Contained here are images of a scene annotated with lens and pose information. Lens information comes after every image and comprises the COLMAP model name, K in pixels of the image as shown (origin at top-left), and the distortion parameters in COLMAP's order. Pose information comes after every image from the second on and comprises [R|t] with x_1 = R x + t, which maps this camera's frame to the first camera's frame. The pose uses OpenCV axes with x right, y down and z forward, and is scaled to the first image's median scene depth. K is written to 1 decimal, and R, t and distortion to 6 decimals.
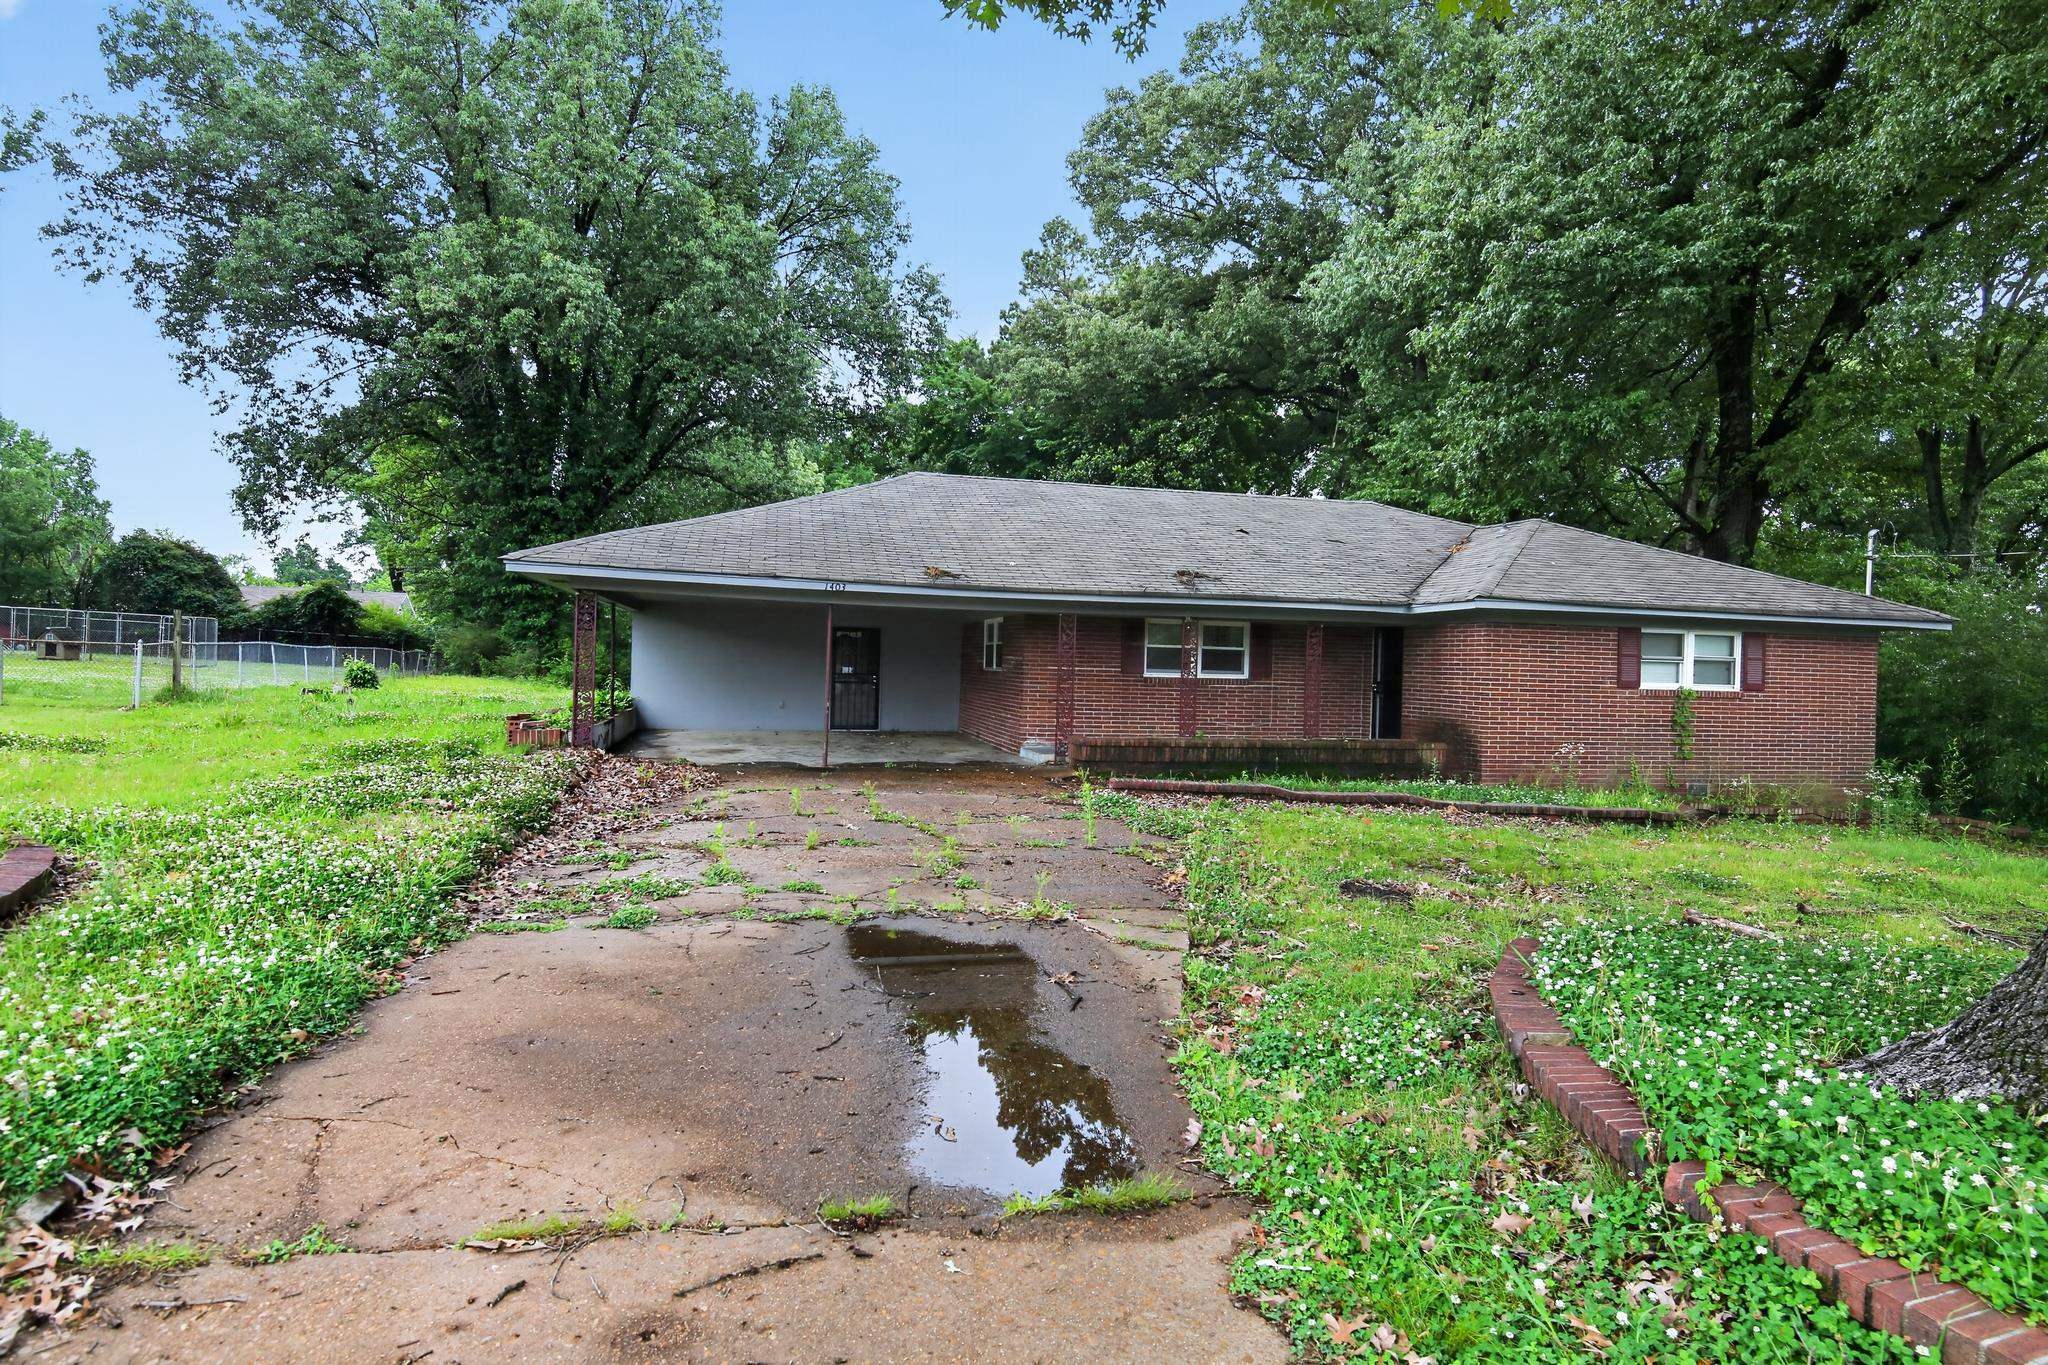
lens RADIAL K [[1117.0, 0, 1042.9], [0, 1117.0, 637.6], [0, 0, 1]] dist [0.004868, -0.006909]
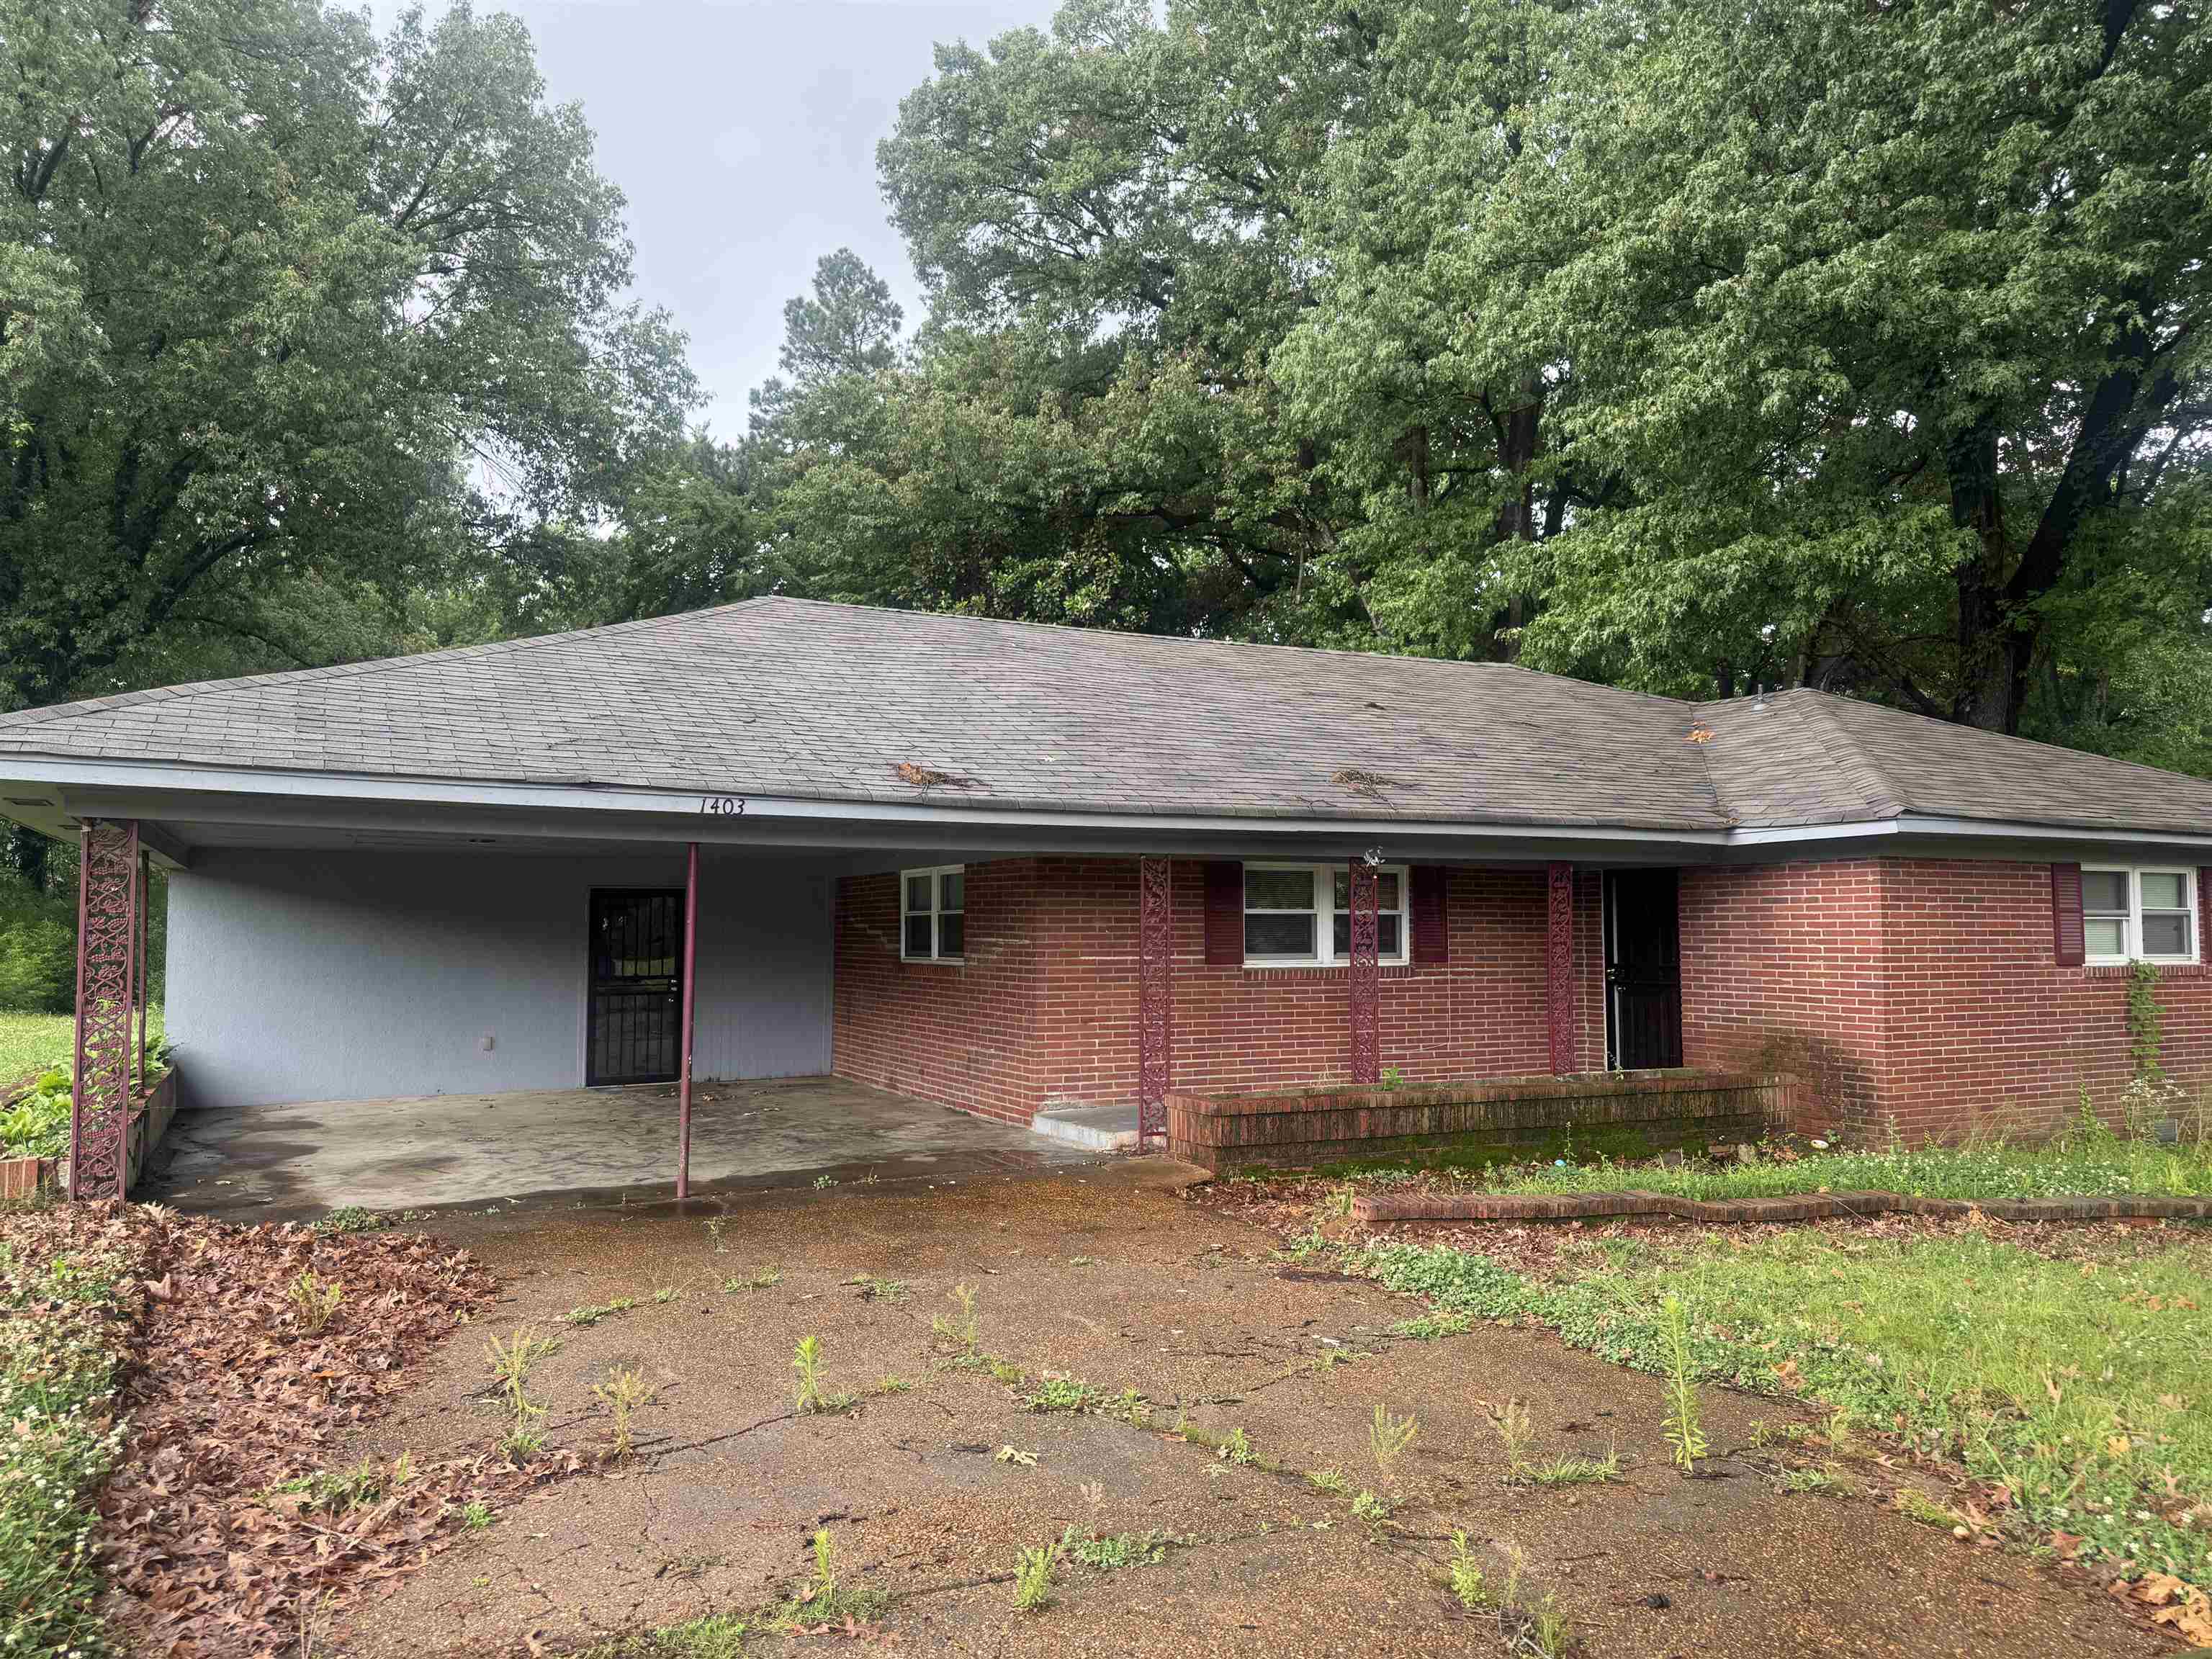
lens RADIAL K [[1550.0, 0, 1106.0], [0, 1550.0, 829.5], [0, 0, 1]] dist [0.076592, -0.153378]
pose [[0.977381, -0.012868, 0.211093, -0.129851], [0.020559, 0.999201, -0.034278, -0.008011], [-0.210484, 0.037842, 0.976865, 0.260757]]
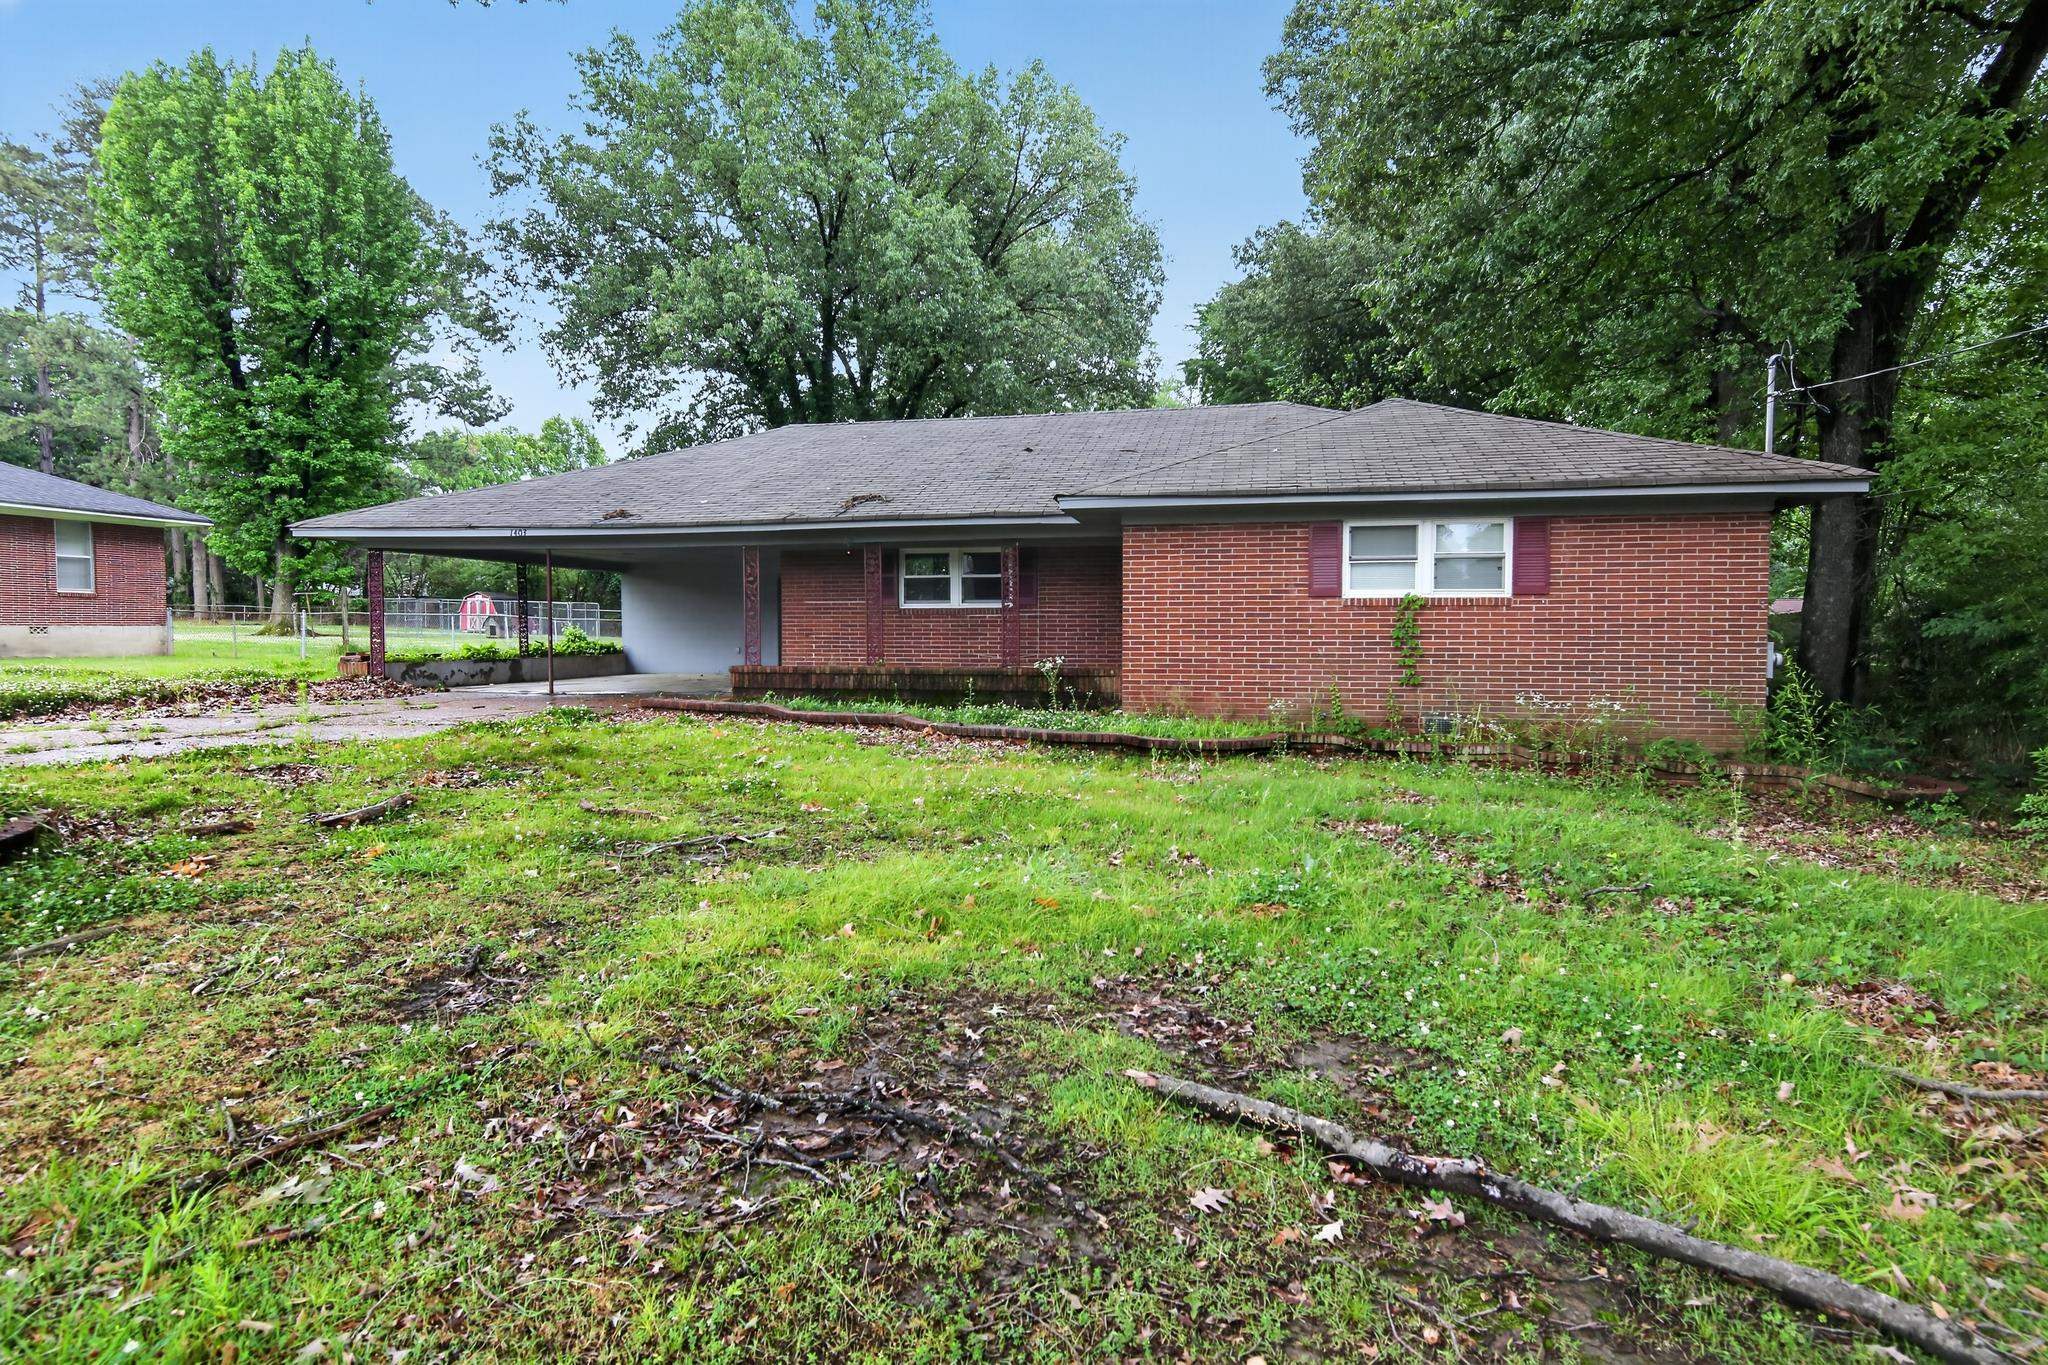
lens RADIAL K [[1117.0, 0, 1042.9], [0, 1117.0, 637.6], [0, 0, 1]] dist [0.004868, -0.006909]
pose [[0.894280, -0.024879, -0.446815, 0.611521], [0.035784, 0.999232, 0.015983, 0.047307], [0.446074, -0.030282, 0.894483, 0.176195]]
